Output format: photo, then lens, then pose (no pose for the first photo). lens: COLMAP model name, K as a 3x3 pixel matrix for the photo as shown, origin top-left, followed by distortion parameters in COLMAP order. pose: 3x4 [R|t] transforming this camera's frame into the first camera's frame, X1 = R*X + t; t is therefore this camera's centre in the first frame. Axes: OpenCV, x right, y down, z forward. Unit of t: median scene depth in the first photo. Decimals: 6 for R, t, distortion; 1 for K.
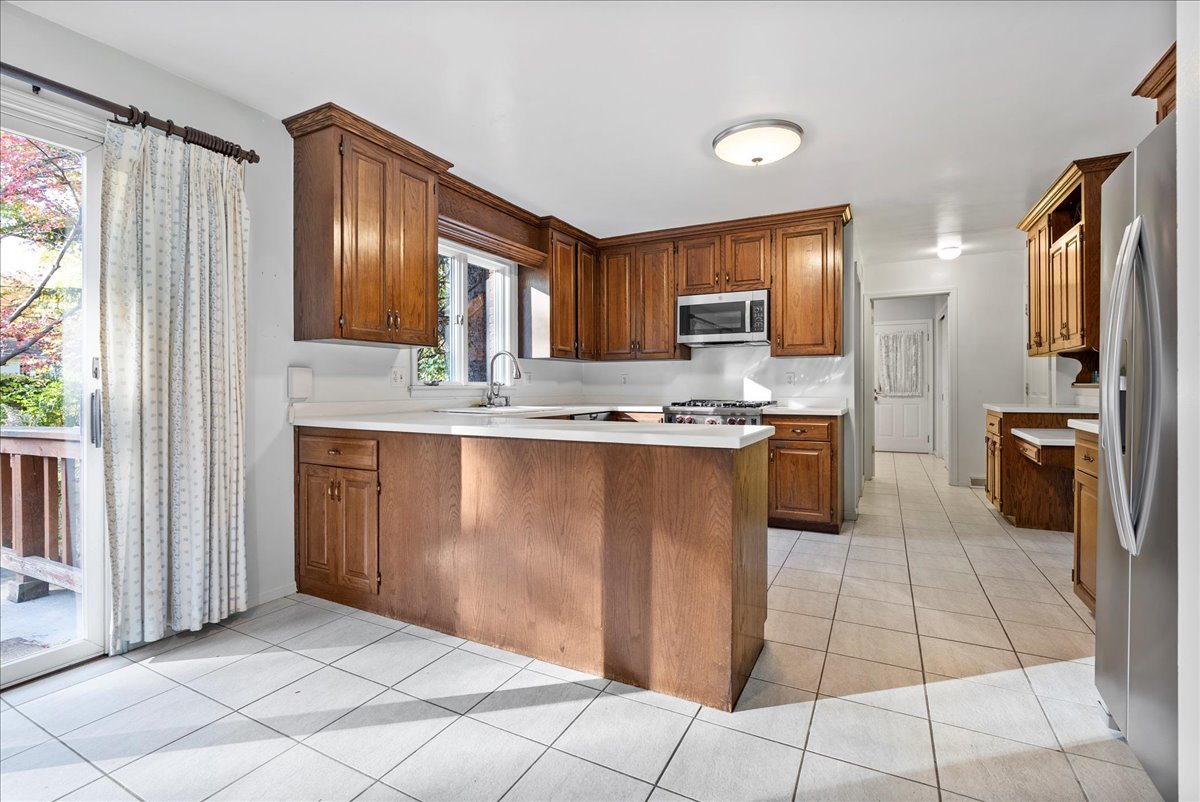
lens RADIAL K [[554.4, 0, 590.2], [0, 554.4, 388.8], [0, 0, 1]] dist [-0.002330, 0.001449]
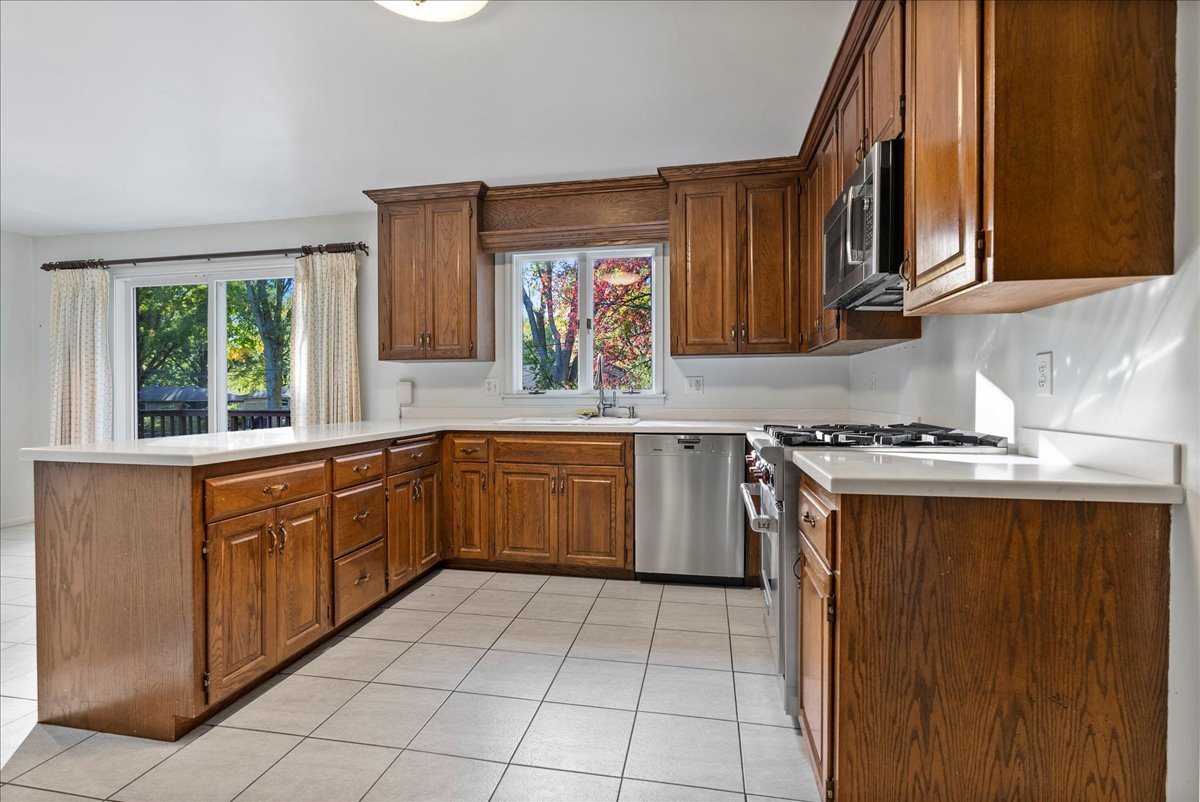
lens RADIAL K [[554.4, 0, 592.2], [0, 554.4, 398.3], [0, 0, 1]] dist [-0.002330, 0.001449]
pose [[0.287950, 0.007030, -0.957620, 0.626778], [-0.001794, 0.999975, 0.006802, -0.004881], [0.957644, -0.000241, 0.287955, 0.698632]]
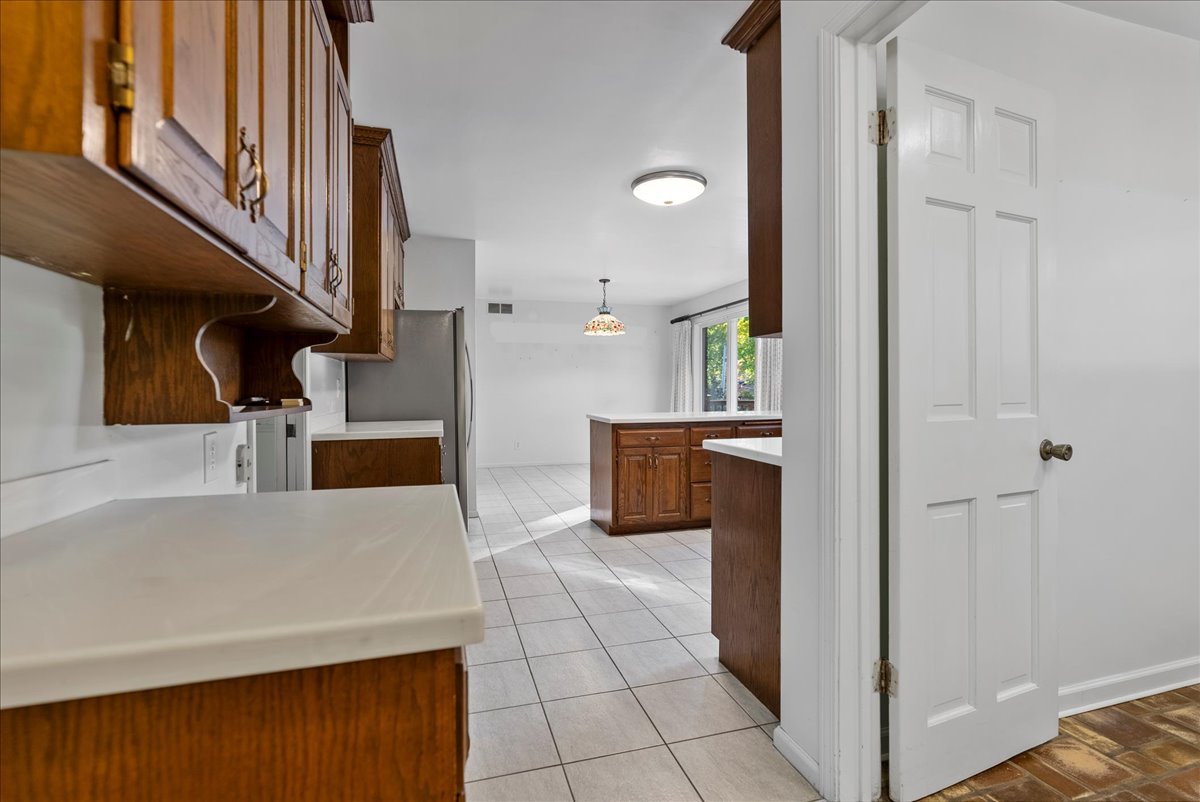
lens RADIAL K [[554.4, 0, 604.9], [0, 554.4, 391.0], [0, 0, 1]] dist [-0.002330, 0.001449]
pose [[-0.712456, 0.006991, -0.701682, 0.861249], [0.000523, 0.999955, 0.009433, -0.019342], [0.701717, 0.006354, -0.712428, 1.237572]]
